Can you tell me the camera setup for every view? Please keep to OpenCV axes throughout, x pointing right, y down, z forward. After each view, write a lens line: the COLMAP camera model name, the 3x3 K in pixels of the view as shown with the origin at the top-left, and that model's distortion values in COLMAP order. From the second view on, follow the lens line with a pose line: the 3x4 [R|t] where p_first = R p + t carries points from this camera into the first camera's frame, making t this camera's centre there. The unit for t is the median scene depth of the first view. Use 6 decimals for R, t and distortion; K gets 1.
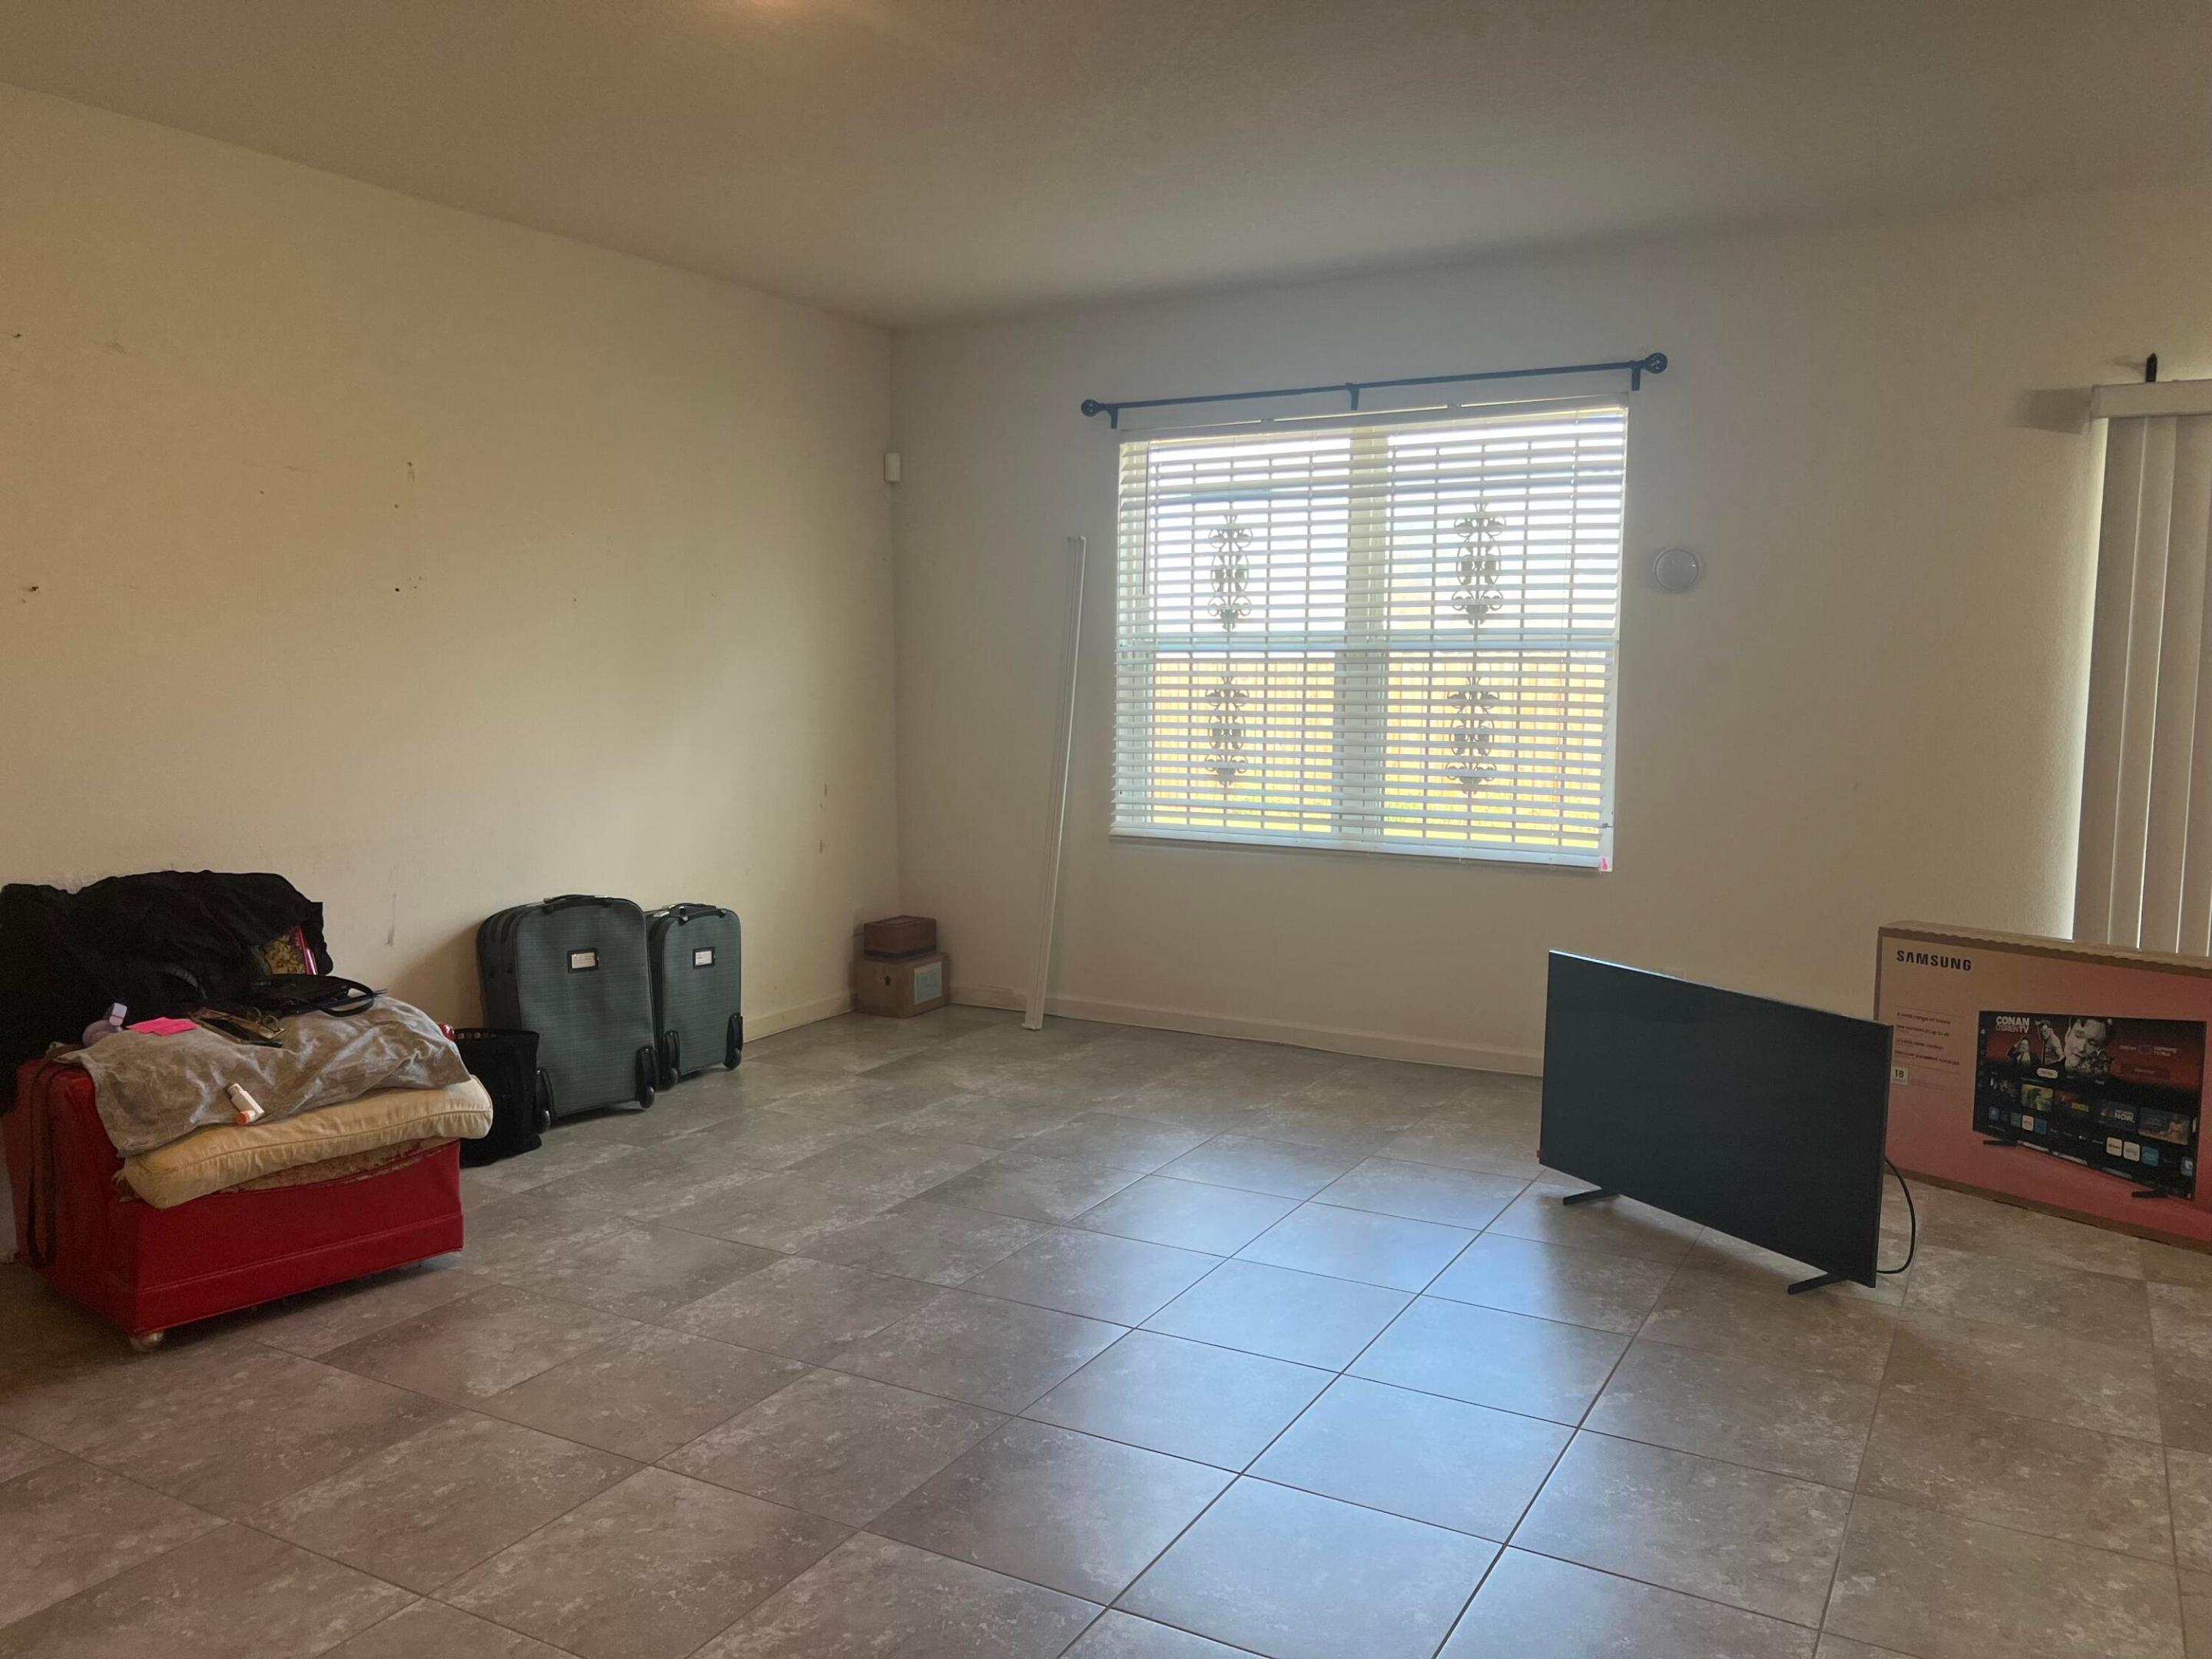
lens RADIAL K [[1684.9, 0, 1105.7], [0, 1684.9, 848.2], [0, 0, 1]] dist [0.059427, -0.065928]
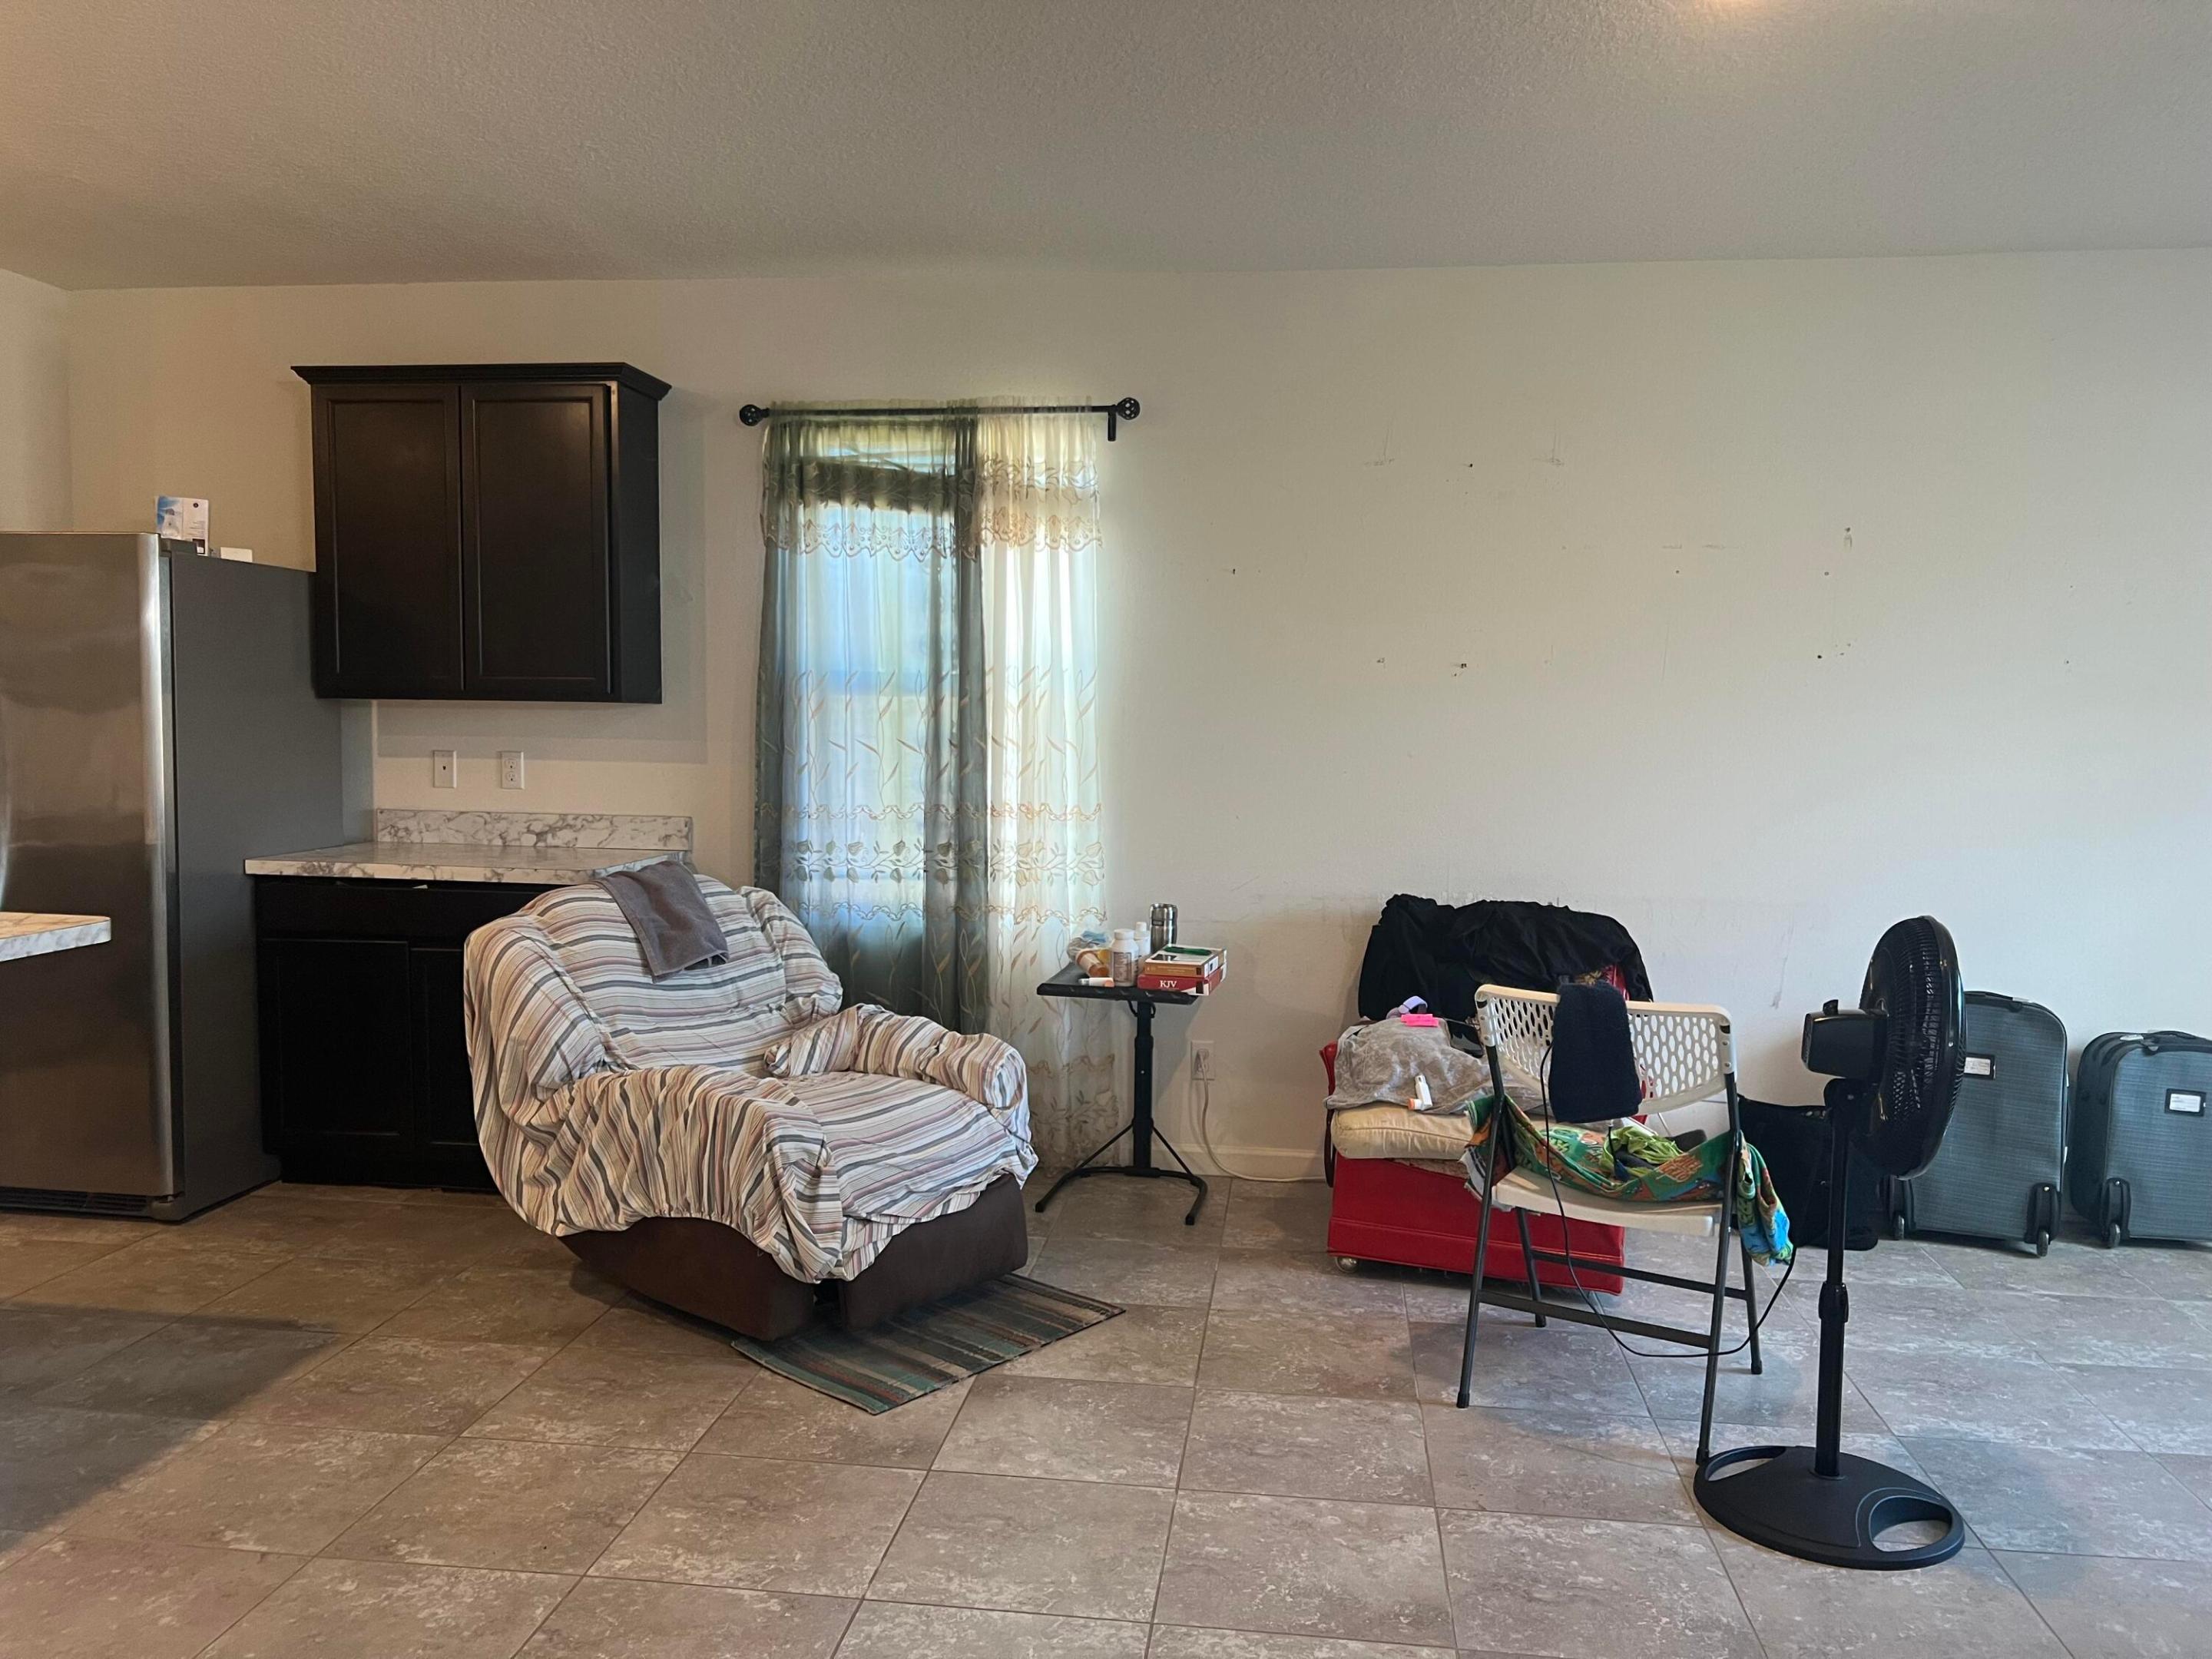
lens RADIAL K [[1684.9, 0, 1105.7], [0, 1684.9, 848.2], [0, 0, 1]] dist [0.059427, -0.065928]
pose [[0.374643, 0.082988, -0.923448, 0.313457], [-0.120537, 0.991893, 0.040237, -0.026126], [0.919300, 0.096235, 0.381609, 0.215511]]
